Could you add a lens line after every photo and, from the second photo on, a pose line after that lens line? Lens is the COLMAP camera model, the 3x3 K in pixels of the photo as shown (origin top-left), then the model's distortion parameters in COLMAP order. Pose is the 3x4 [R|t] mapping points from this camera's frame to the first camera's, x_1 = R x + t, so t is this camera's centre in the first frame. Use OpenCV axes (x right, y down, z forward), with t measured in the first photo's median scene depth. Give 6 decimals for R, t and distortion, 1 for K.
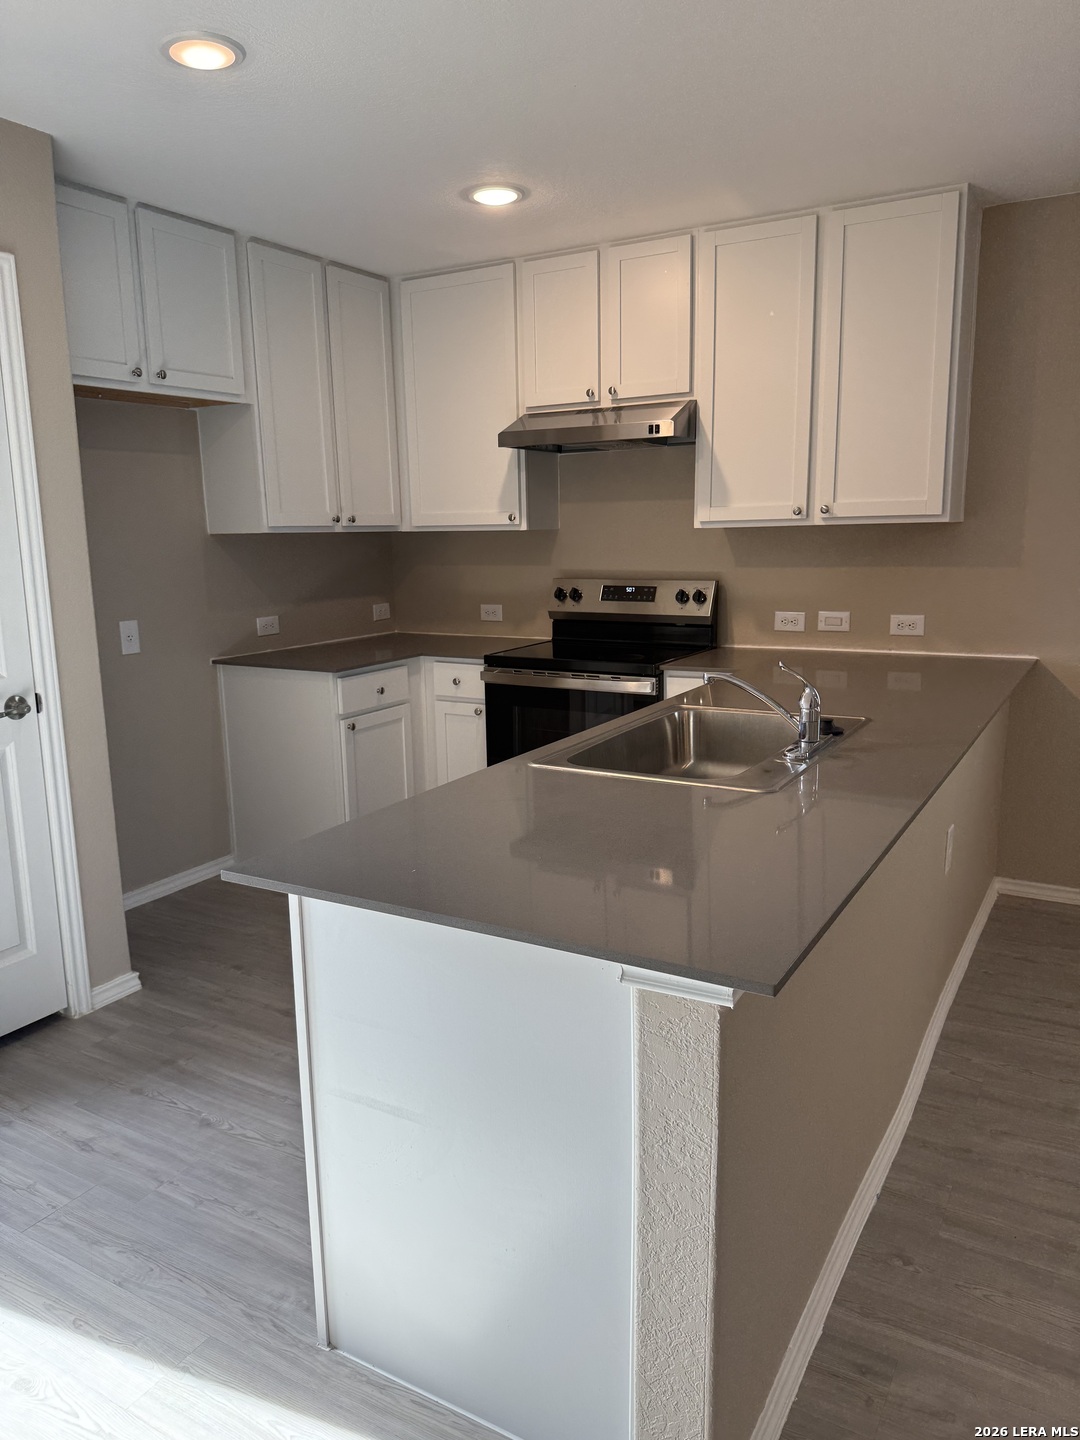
lens RADIAL K [[1020.6, 0, 578.7], [0, 1020.6, 737.4], [0, 0, 1]] dist [0.055408, -0.070544]
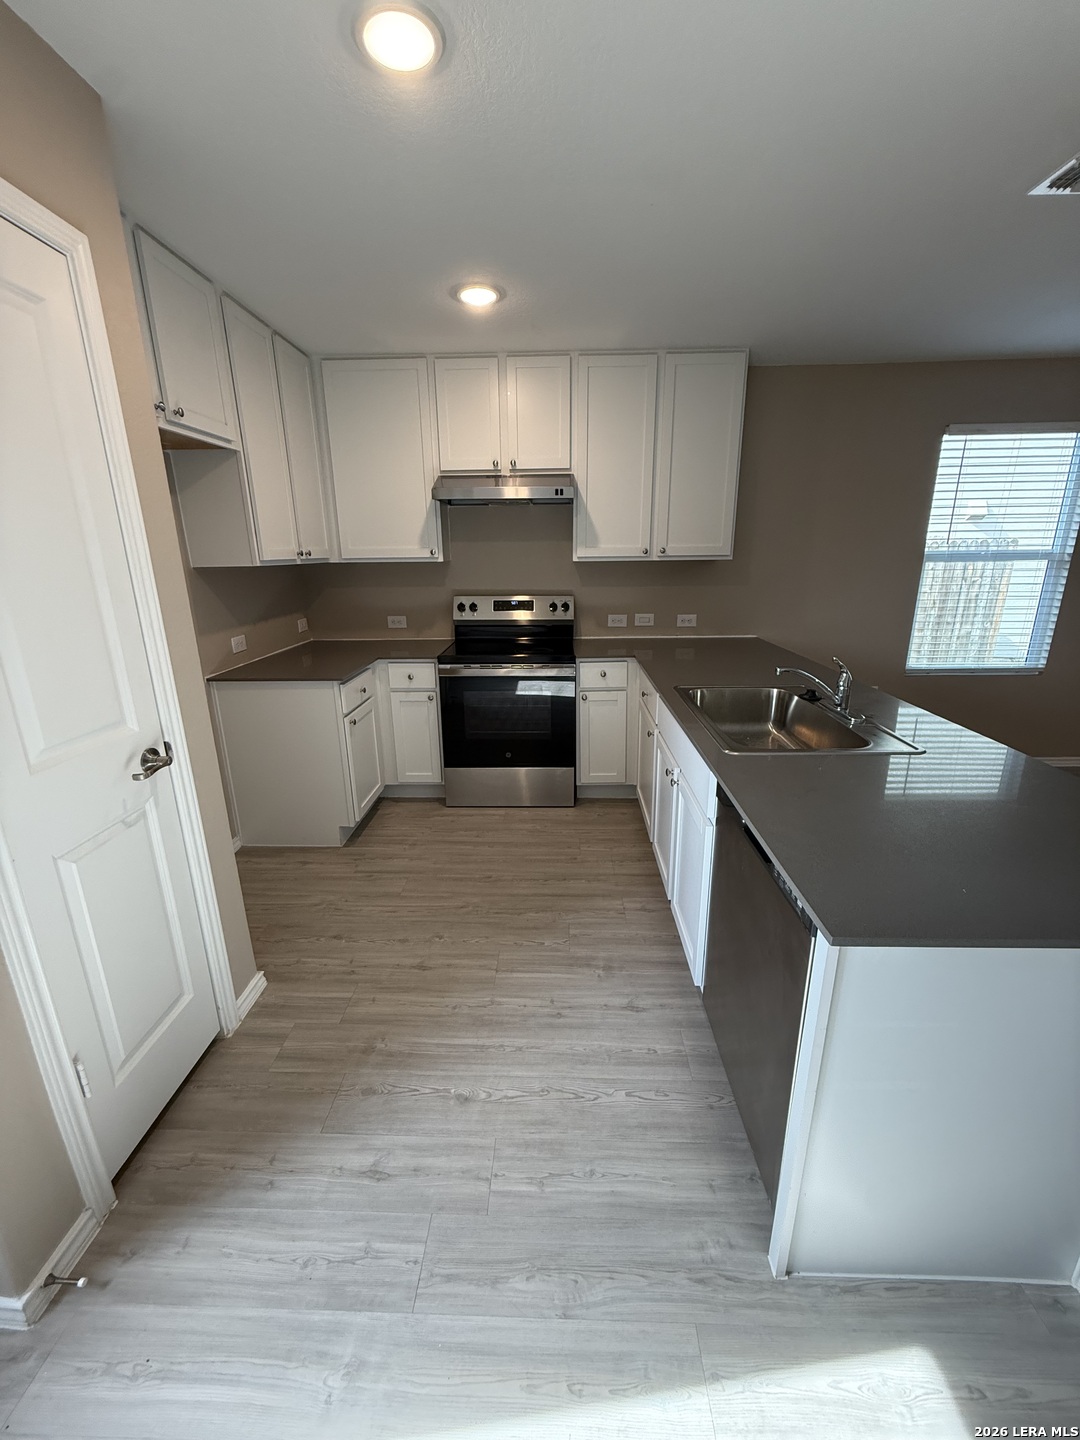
lens RADIAL K [[564.1, 0, 550.7], [0, 564.1, 720.8], [0, 0, 1]] dist [0.006493, -0.002613]
pose [[0.882834, -0.126079, 0.452447, -0.339201], [0.088951, 0.990746, 0.102516, -0.063983], [-0.461185, -0.050259, 0.885879, 0.282983]]
